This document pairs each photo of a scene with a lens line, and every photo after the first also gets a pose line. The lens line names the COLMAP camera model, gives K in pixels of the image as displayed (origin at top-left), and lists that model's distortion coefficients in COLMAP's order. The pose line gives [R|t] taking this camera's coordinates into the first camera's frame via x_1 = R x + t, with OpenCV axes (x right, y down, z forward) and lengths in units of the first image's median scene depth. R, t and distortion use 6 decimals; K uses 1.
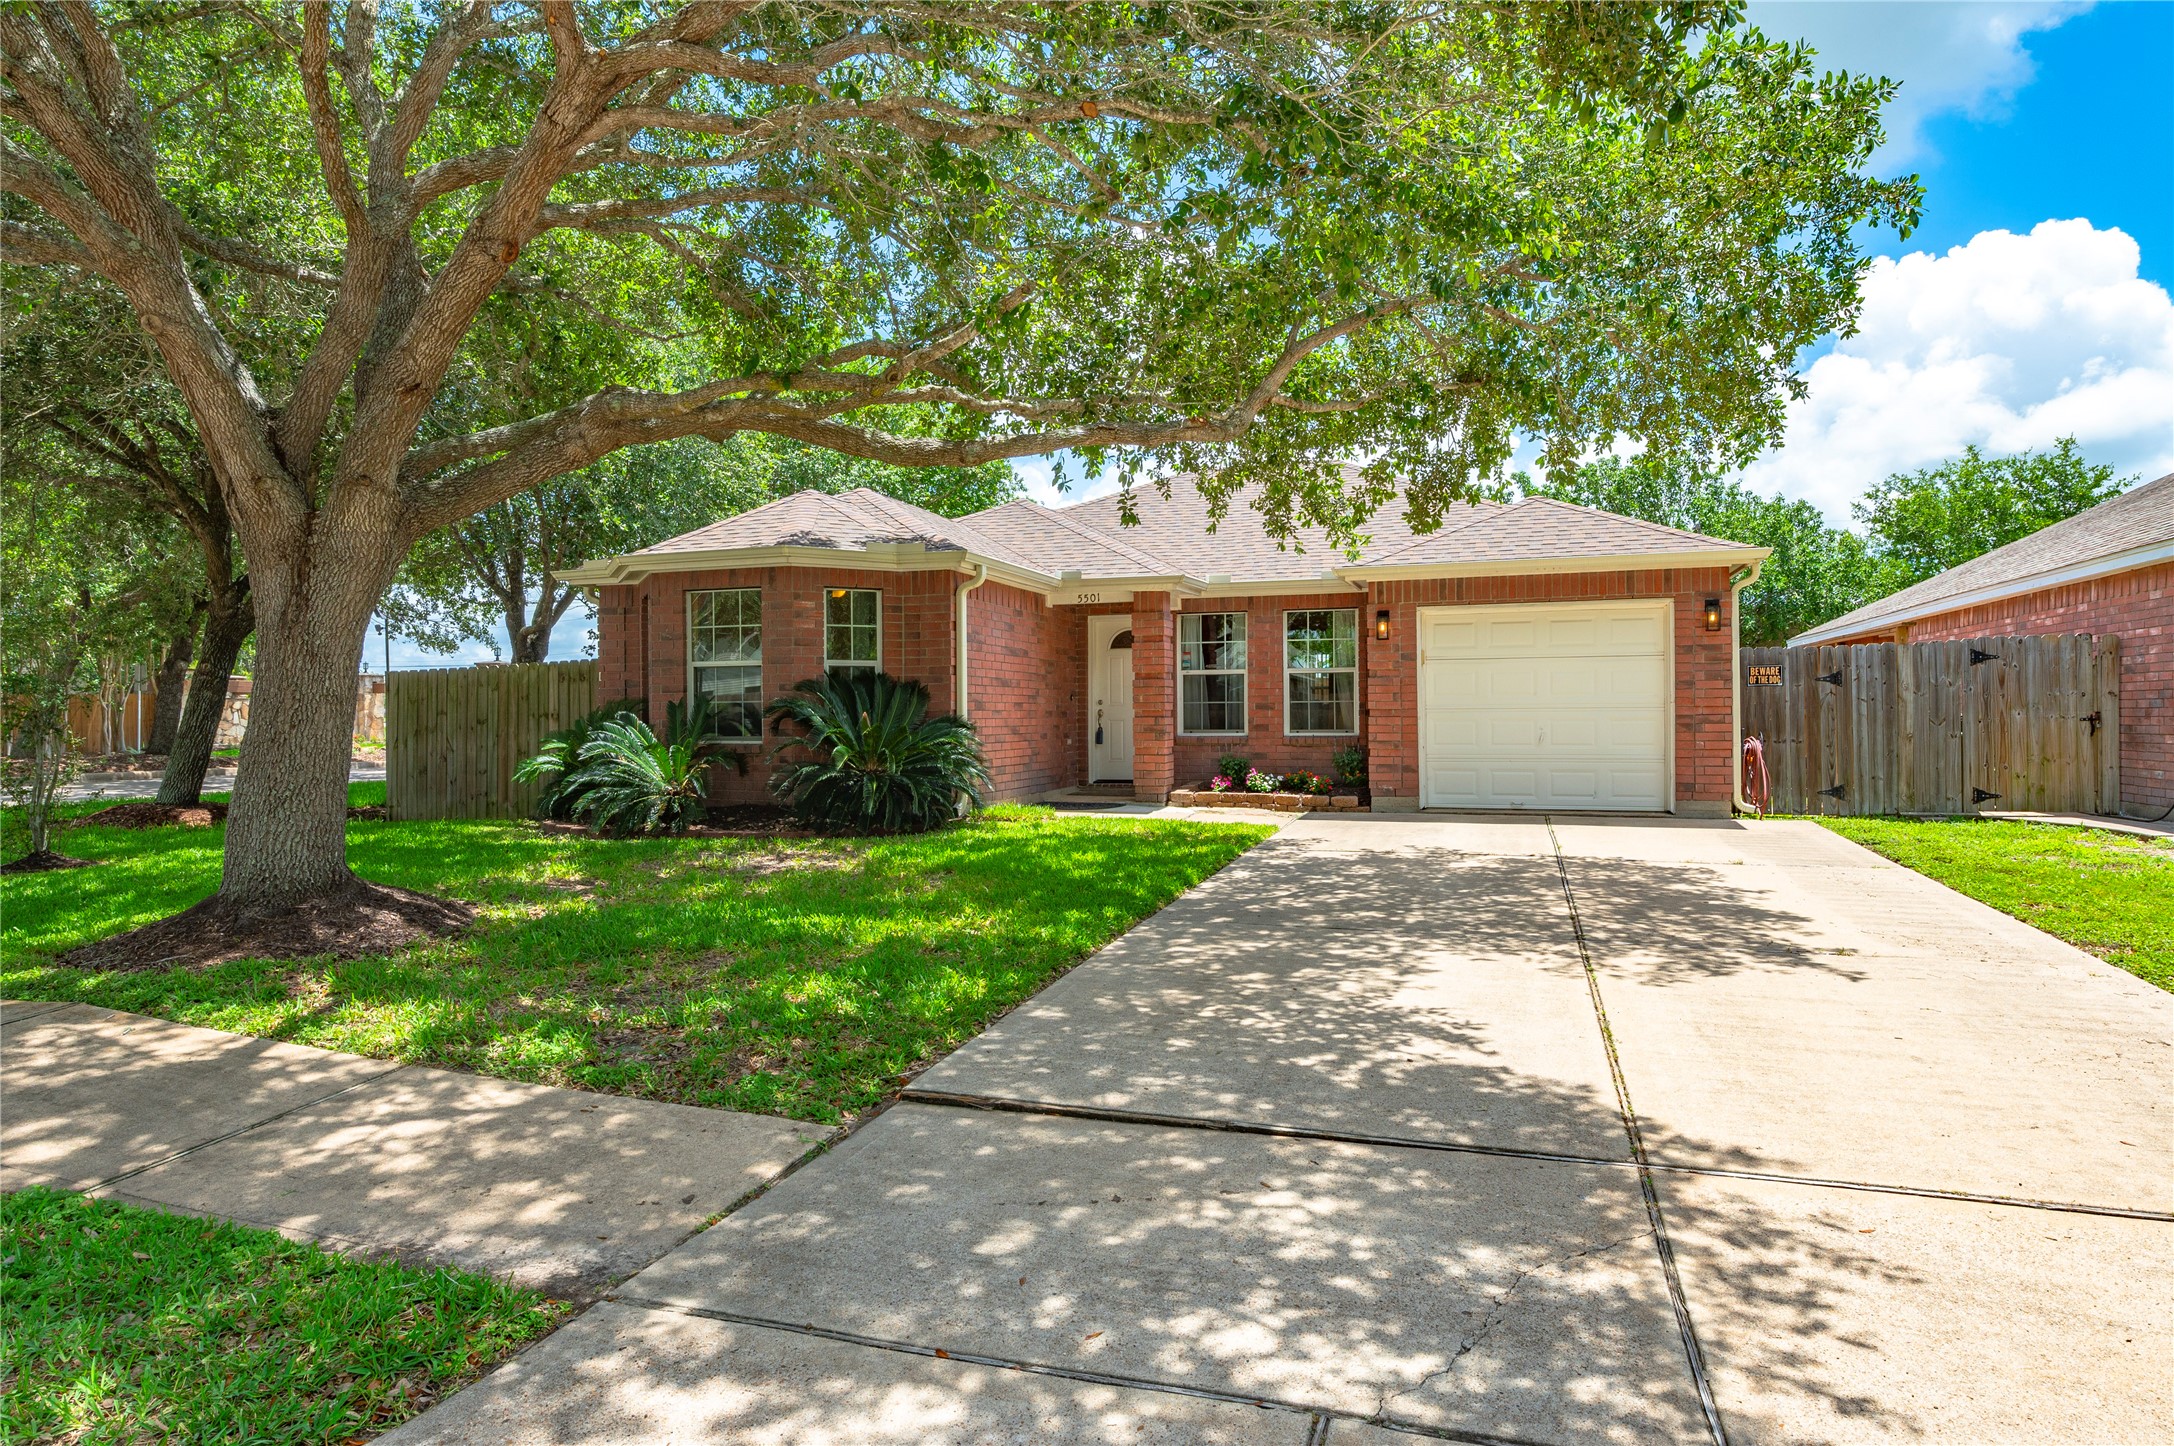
lens RADIAL K [[1209.5, 0, 1084.4], [0, 1209.5, 717.3], [0, 0, 1]] dist [0.001997, -0.001316]
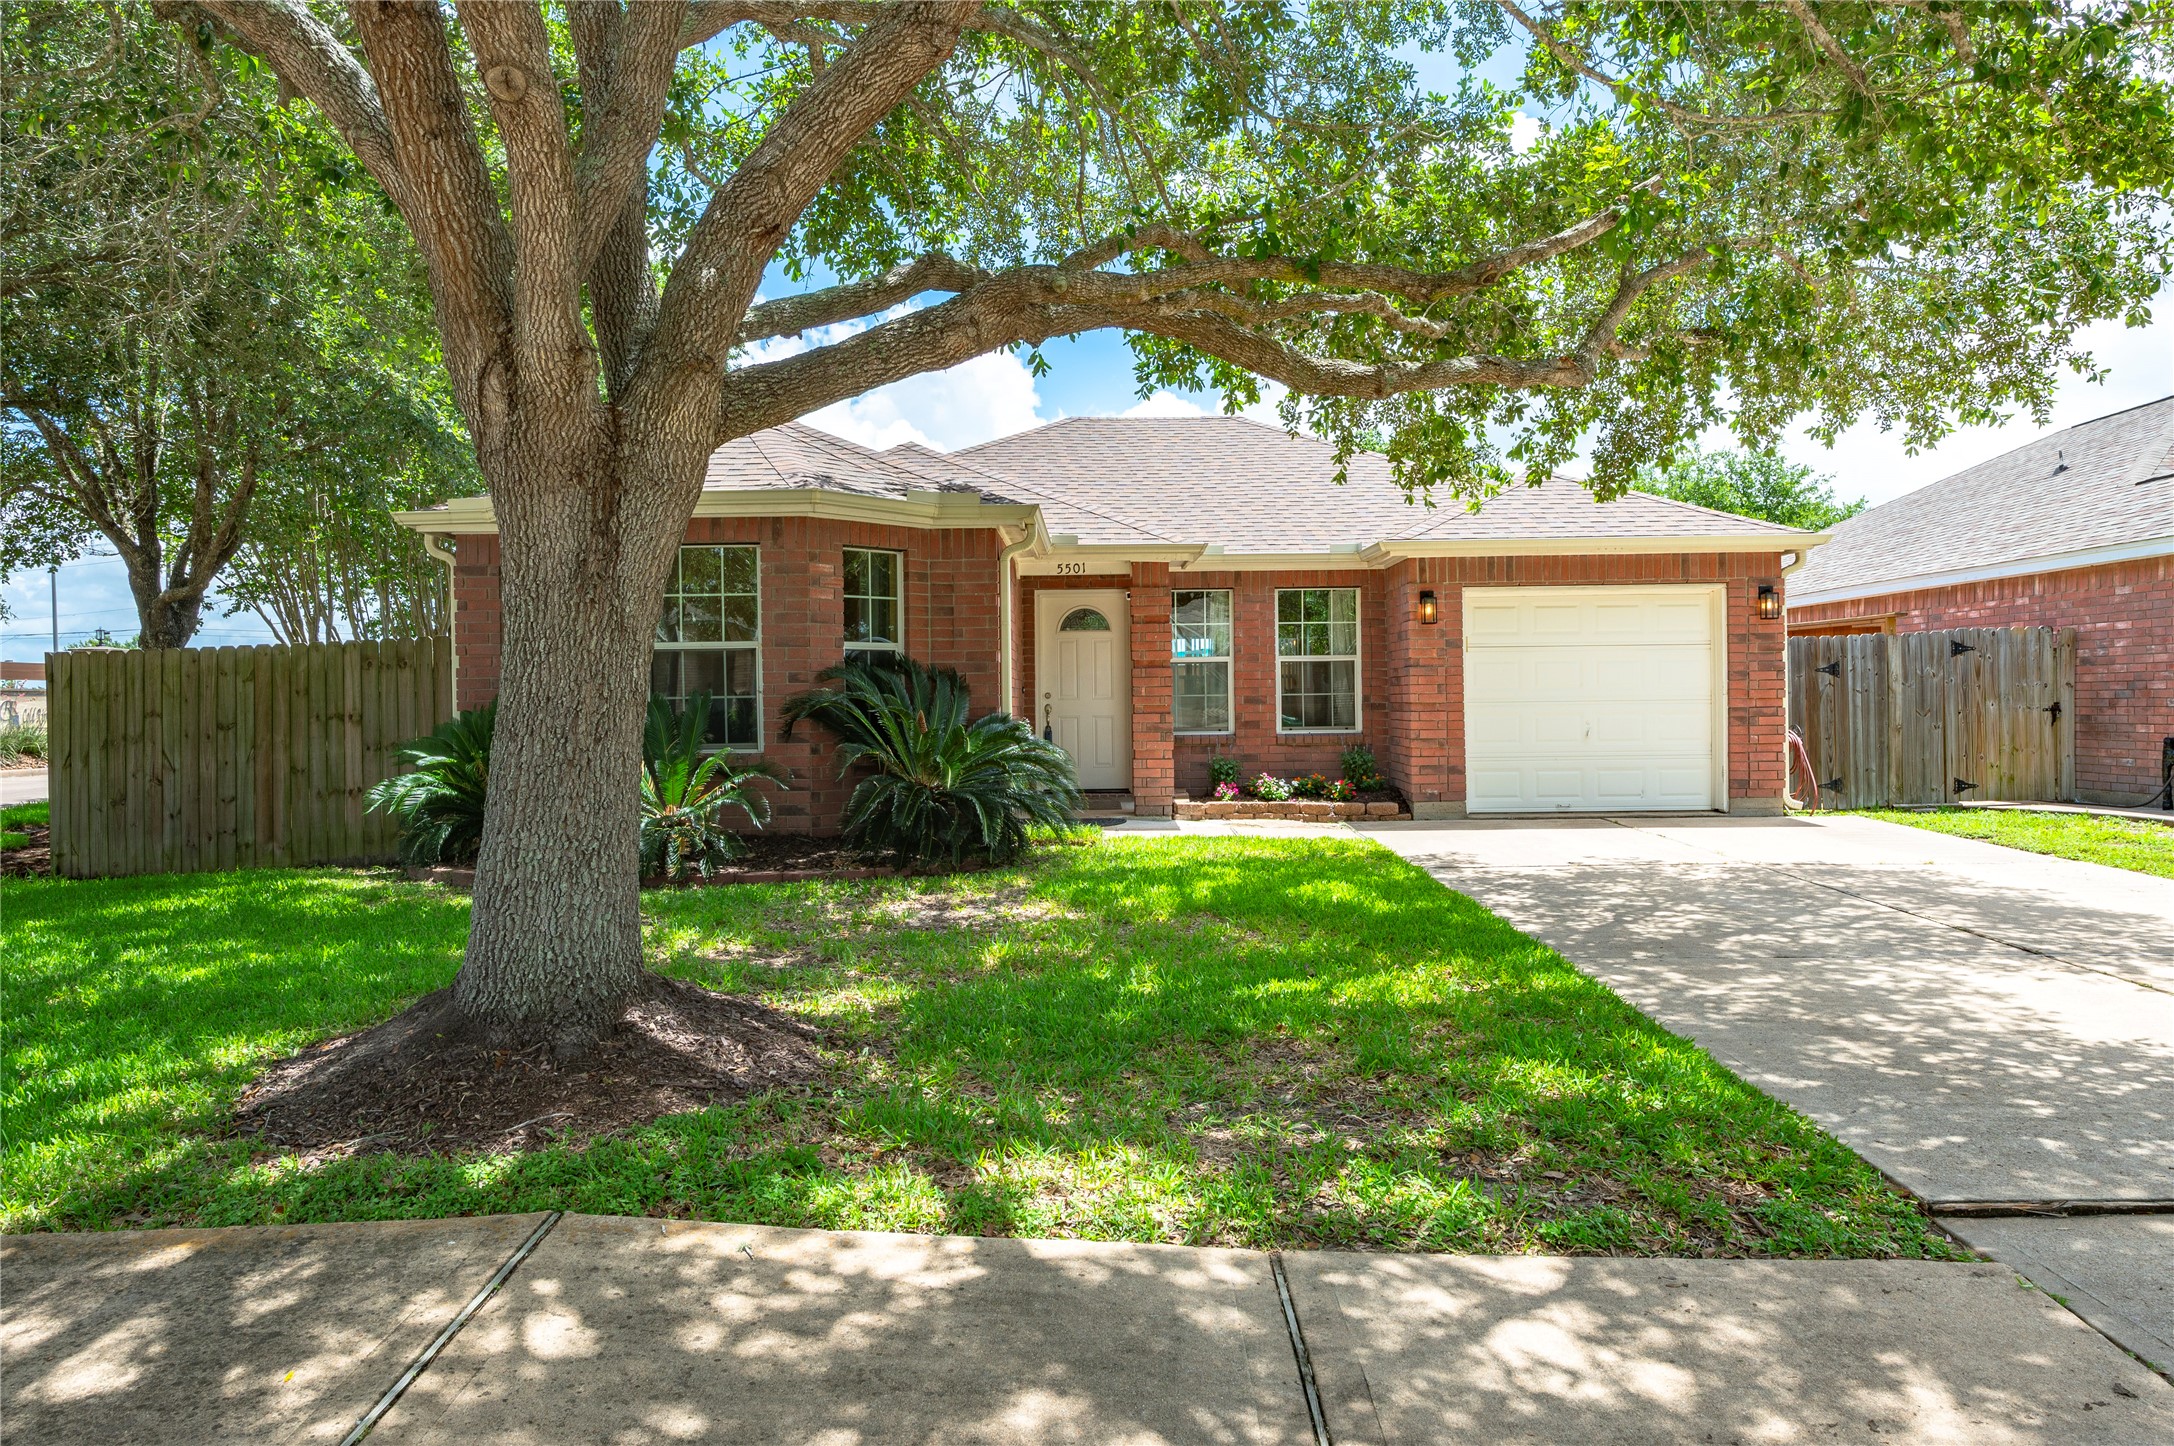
lens RADIAL K [[1404.5, 0, 1089.0], [0, 1404.5, 719.4], [0, 0, 1]] dist [-0.002306, 0.004320]
pose [[0.953796, -0.008127, 0.300345, -0.304701], [0.006424, 0.999957, 0.006659, -0.003103], [-0.300386, -0.004422, 0.953807, 0.101315]]
